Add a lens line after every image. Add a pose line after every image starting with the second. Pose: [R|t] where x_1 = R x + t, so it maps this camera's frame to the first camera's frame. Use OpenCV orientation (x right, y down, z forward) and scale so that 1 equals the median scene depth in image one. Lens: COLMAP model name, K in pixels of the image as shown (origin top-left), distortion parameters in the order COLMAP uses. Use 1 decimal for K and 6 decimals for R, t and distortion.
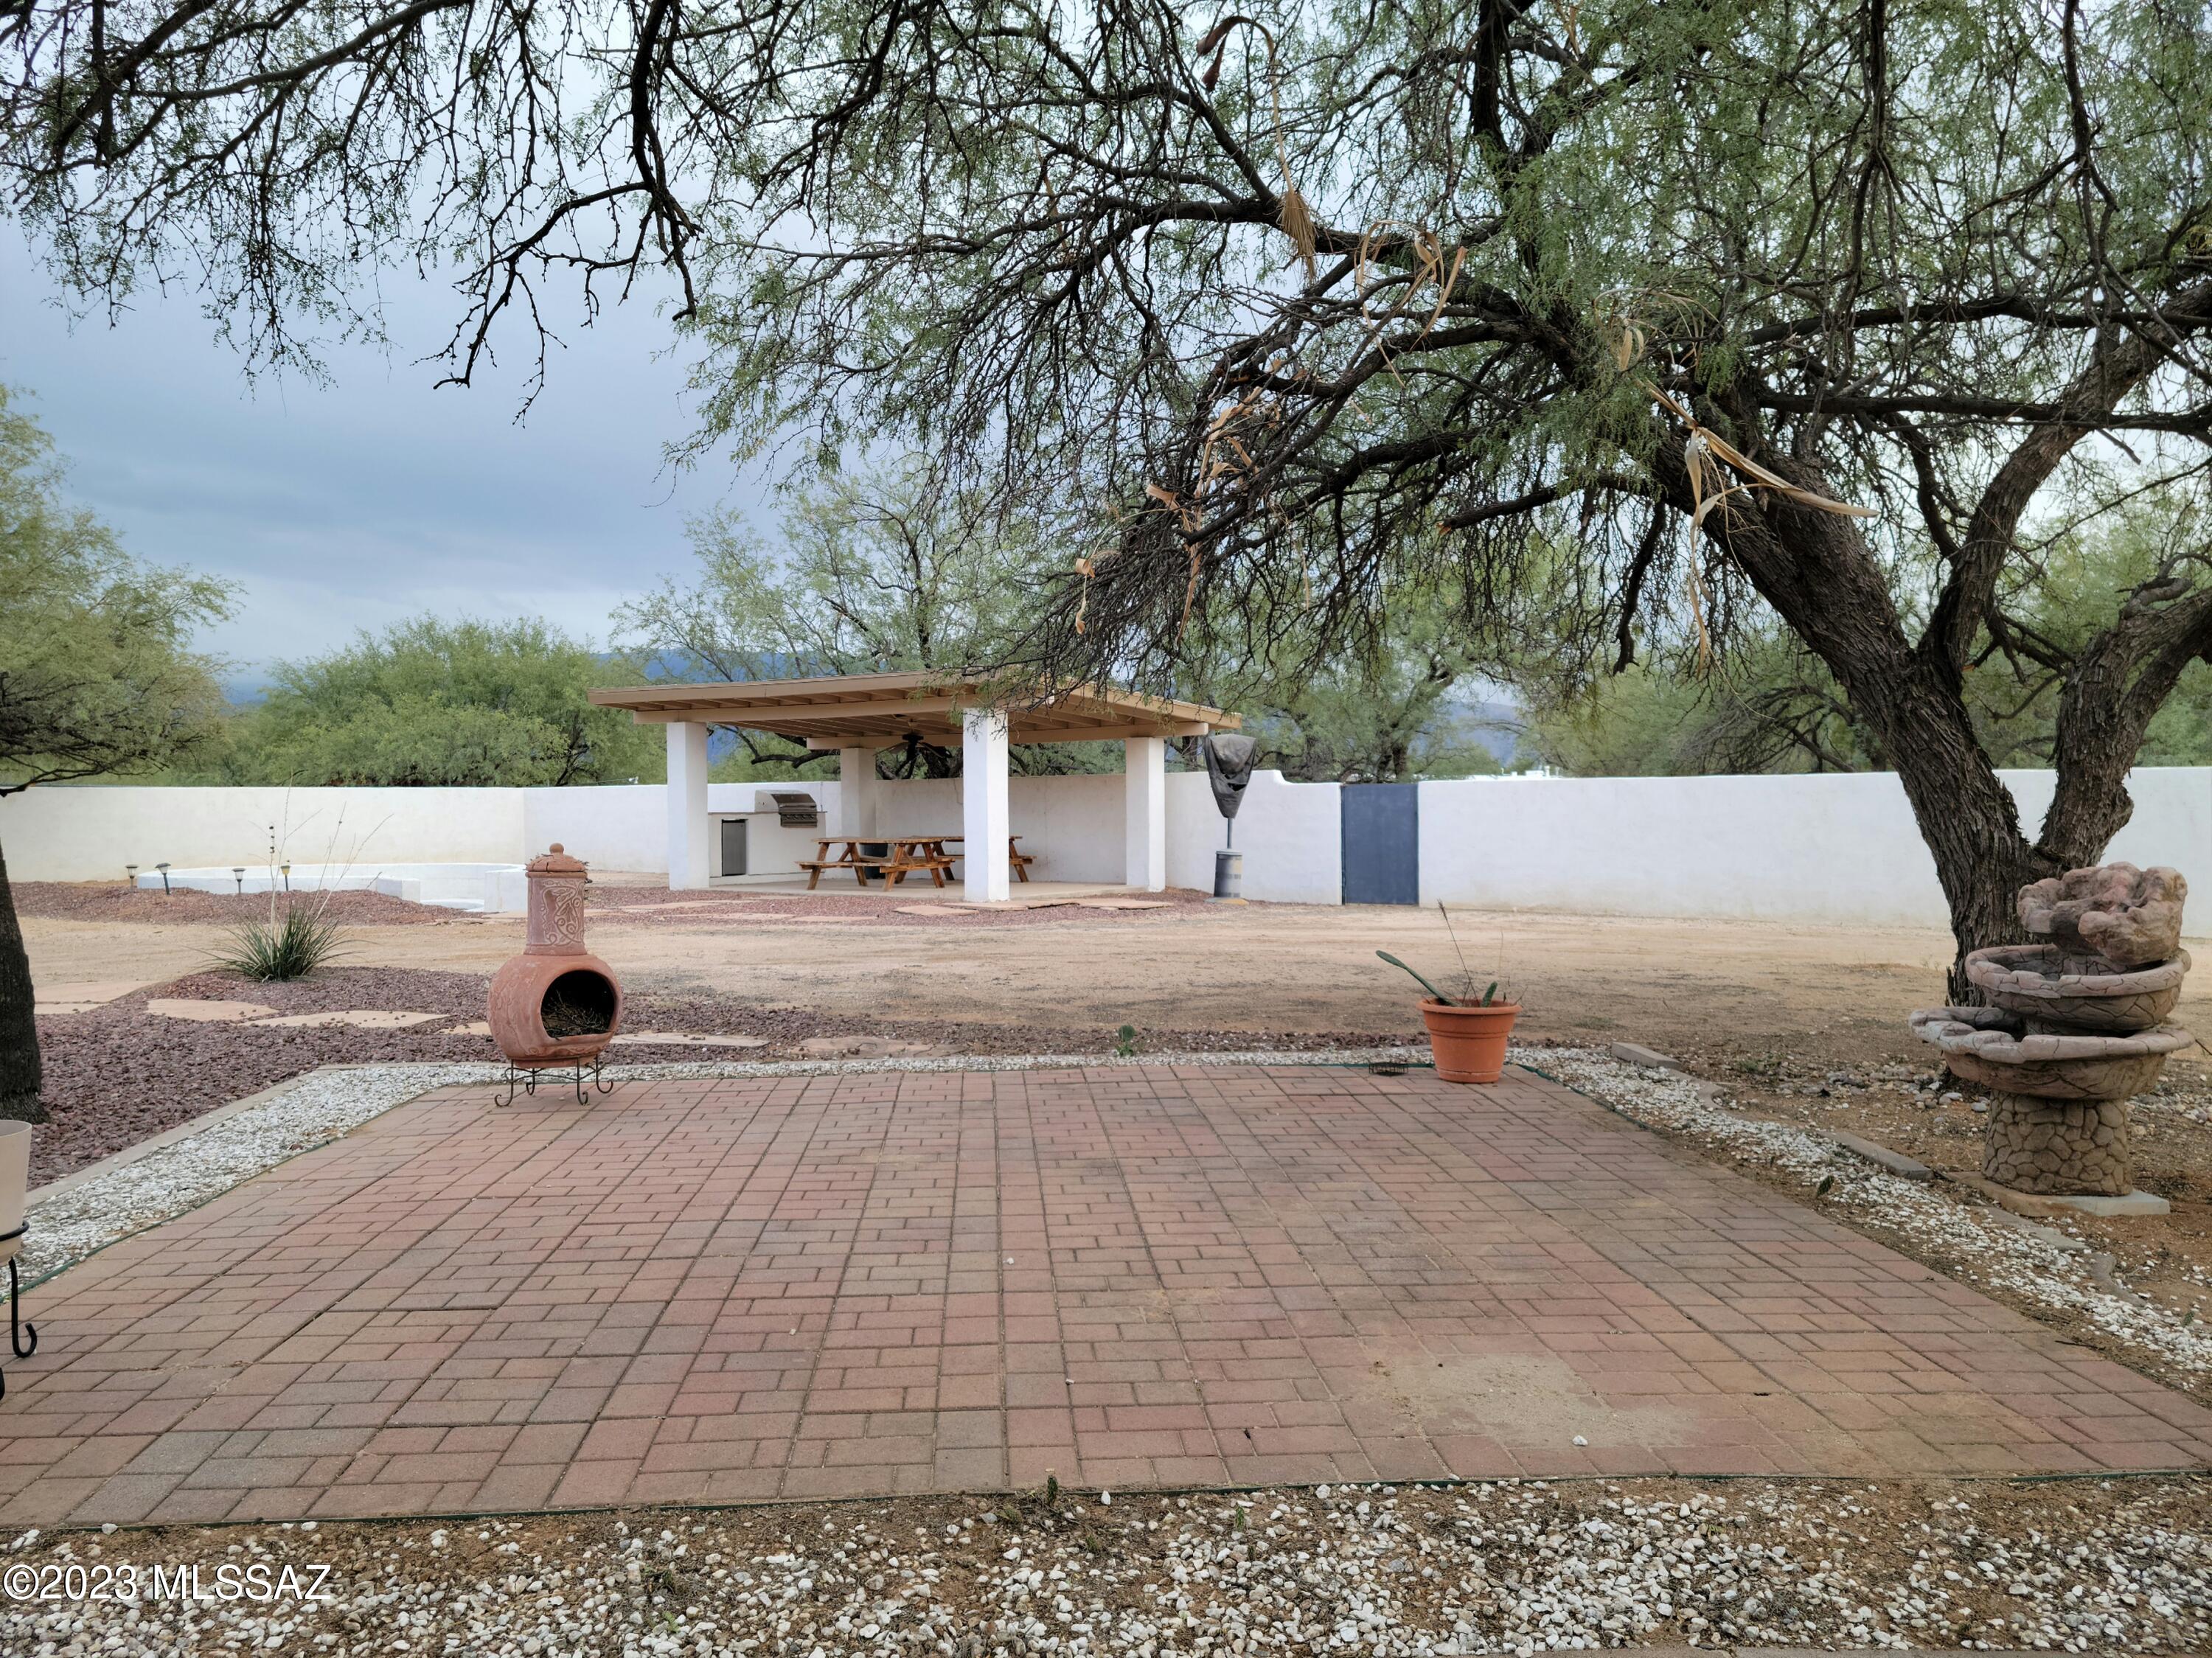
lens RADIAL K [[1752.2, 0, 1093.0], [0, 1752.2, 828.0], [0, 0, 1]] dist [0.121599, -0.136799]
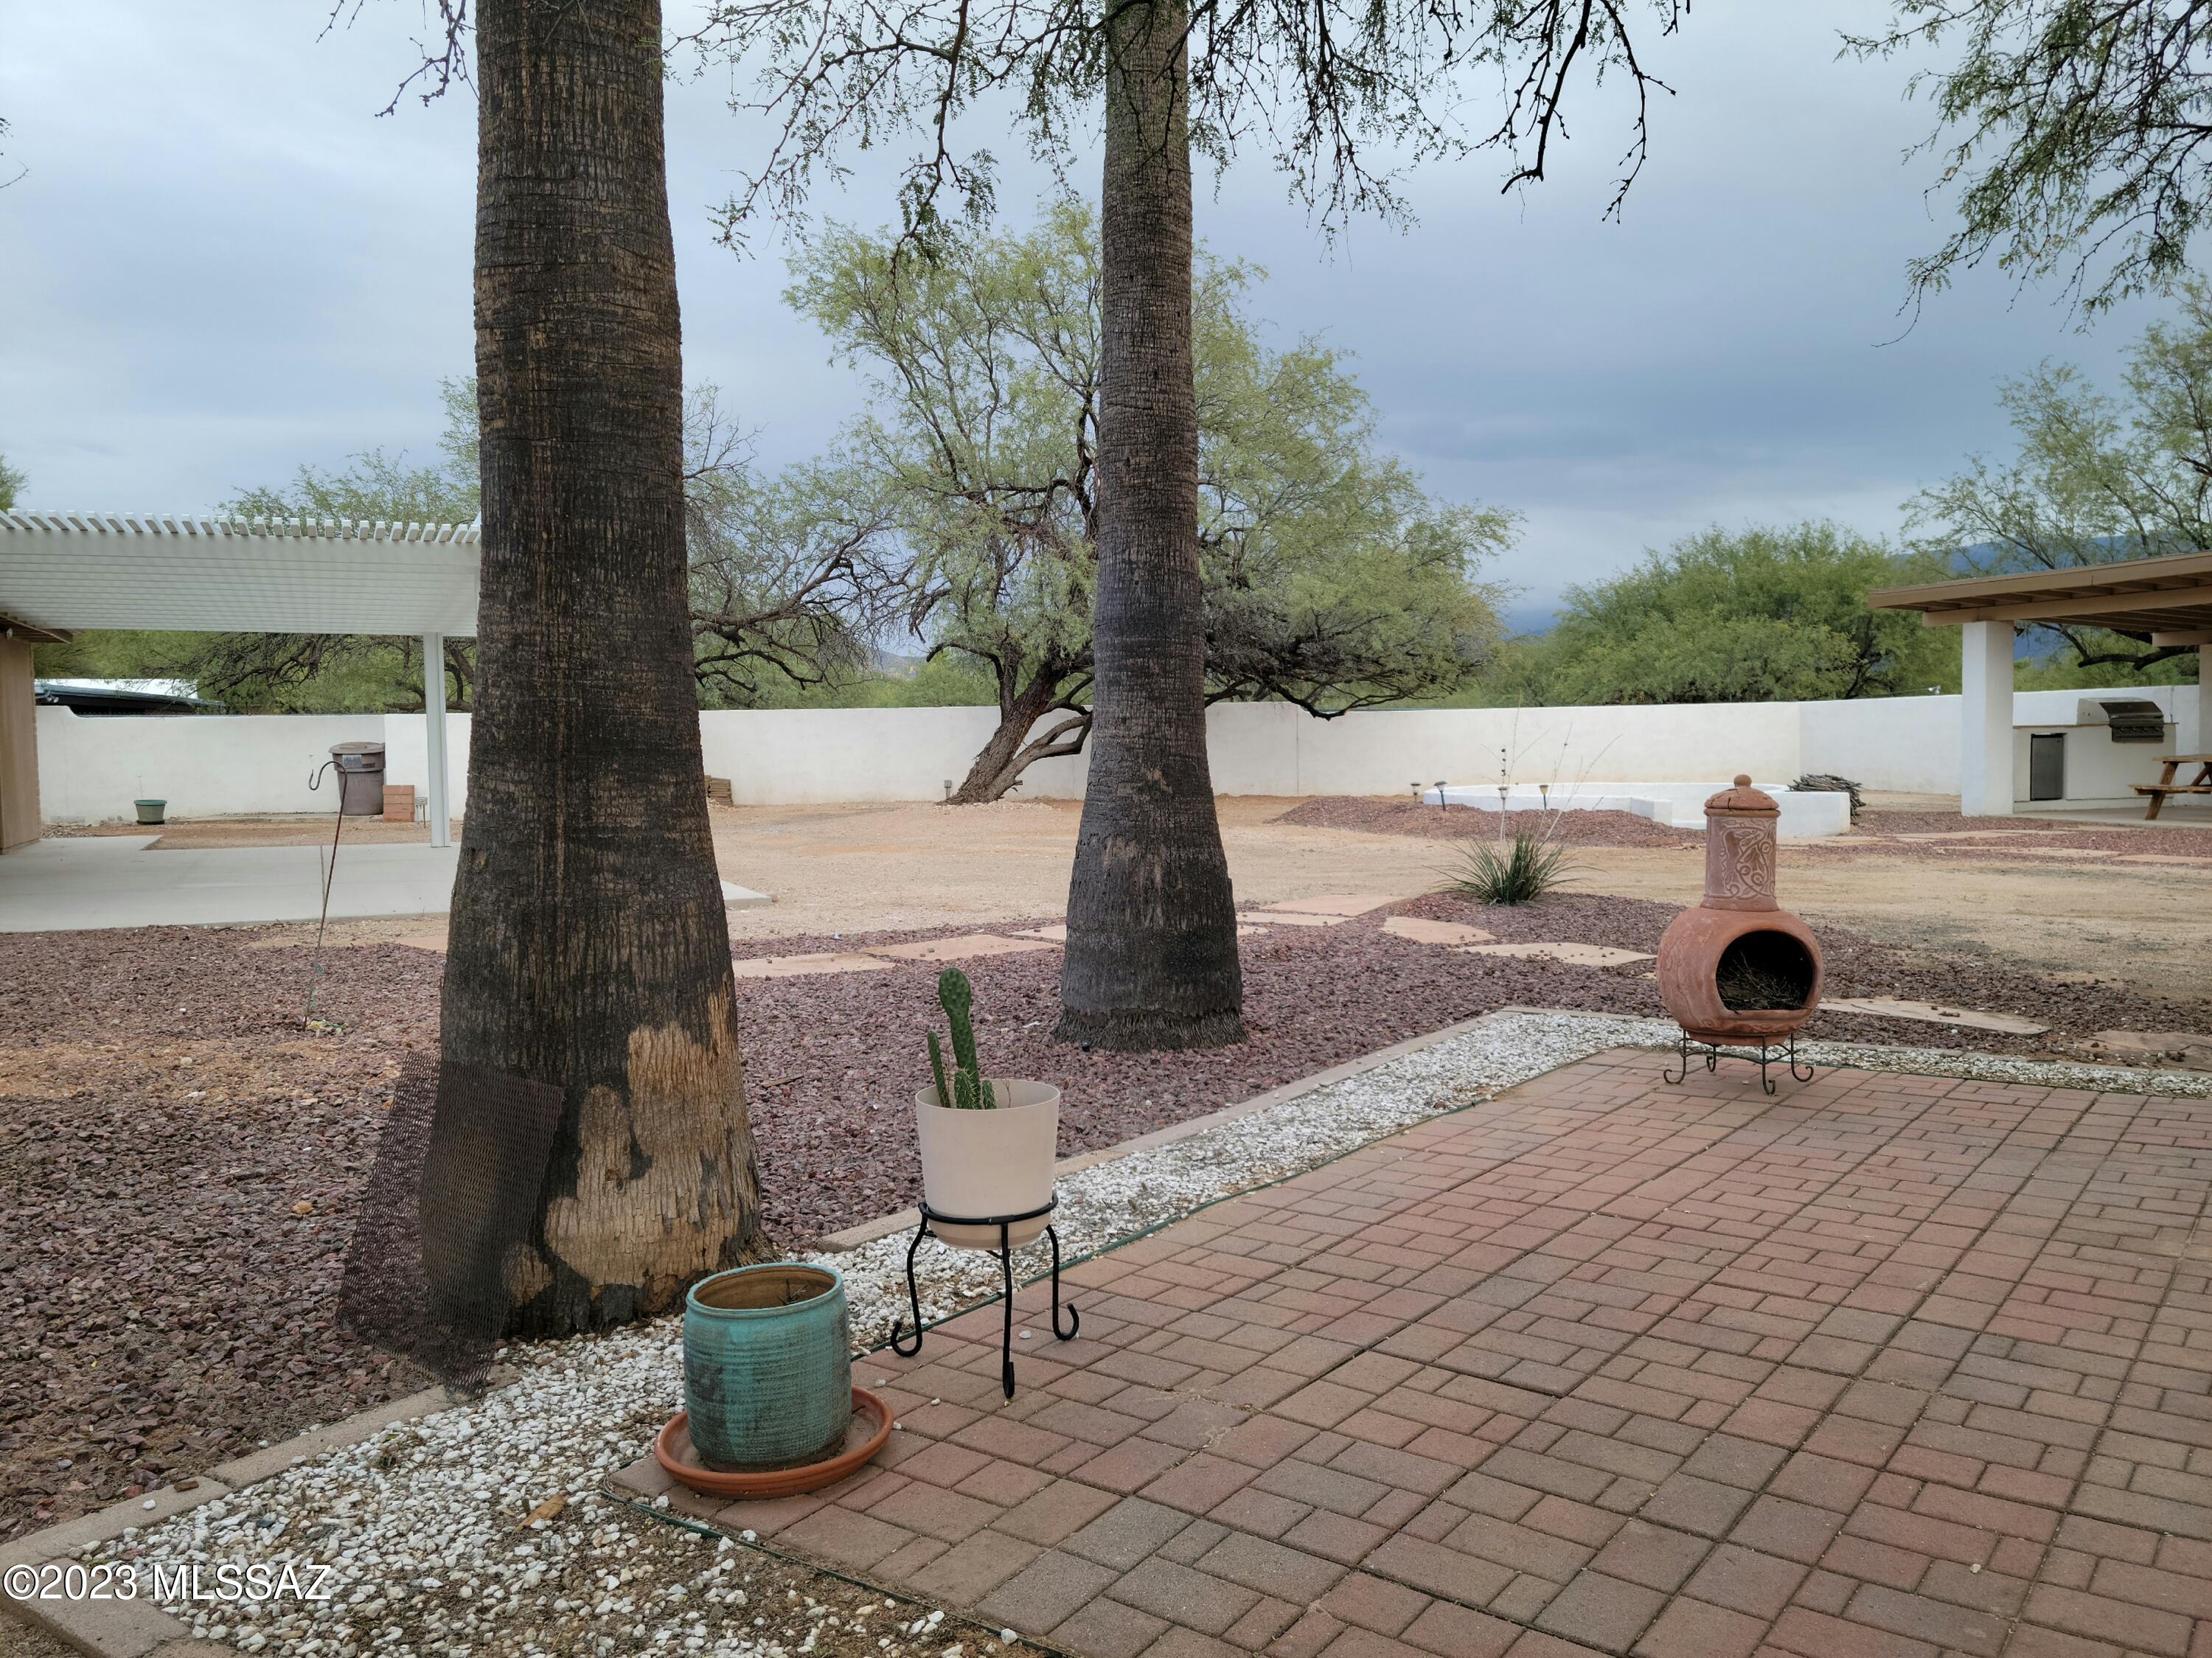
lens RADIAL K [[1752.2, 0, 1093.0], [0, 1752.2, 828.0], [0, 0, 1]] dist [0.121599, -0.136799]
pose [[0.765824, 0.026371, -0.642509, -0.002151], [0.004408, 0.998920, 0.046253, -0.004720], [0.643035, -0.038254, 0.764881, 0.138195]]
